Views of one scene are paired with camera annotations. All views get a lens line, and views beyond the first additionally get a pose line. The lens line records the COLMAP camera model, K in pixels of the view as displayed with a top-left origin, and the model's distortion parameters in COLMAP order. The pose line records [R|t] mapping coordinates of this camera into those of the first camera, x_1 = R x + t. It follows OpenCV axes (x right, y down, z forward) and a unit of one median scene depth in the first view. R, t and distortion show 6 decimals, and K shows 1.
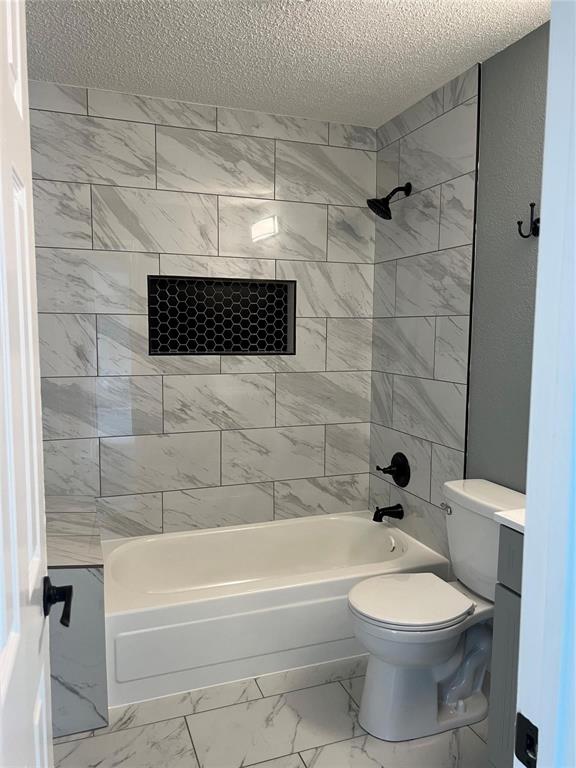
lens RADIAL K [[583.0, 0, 283.7], [0, 583.0, 387.3], [0, 0, 1]] dist [0.067251, -0.072270]
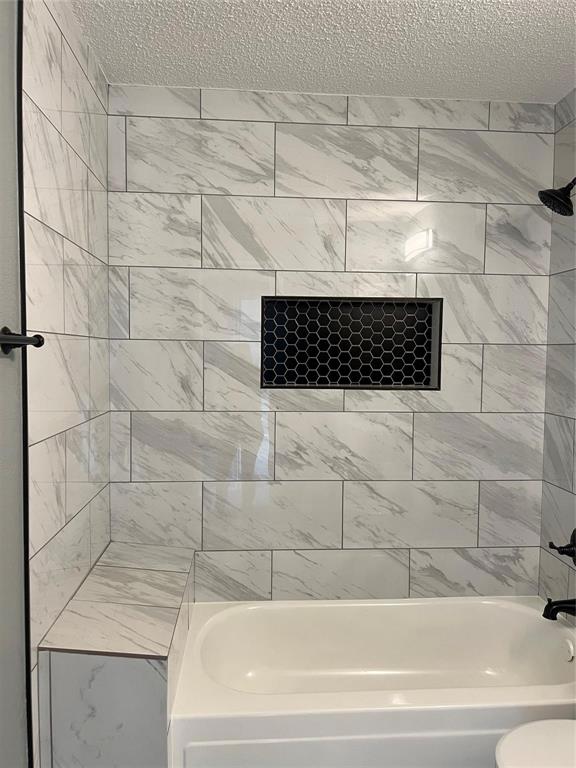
lens RADIAL K [[583.0, 0, 291.9], [0, 583.0, 383.6], [0, 0, 1]] dist [0.067251, -0.072270]
pose [[0.963549, 0.018666, -0.266879, 0.040345], [-0.032925, 0.998253, -0.049054, -0.020079], [0.265497, 0.056053, 0.962481, 0.182095]]
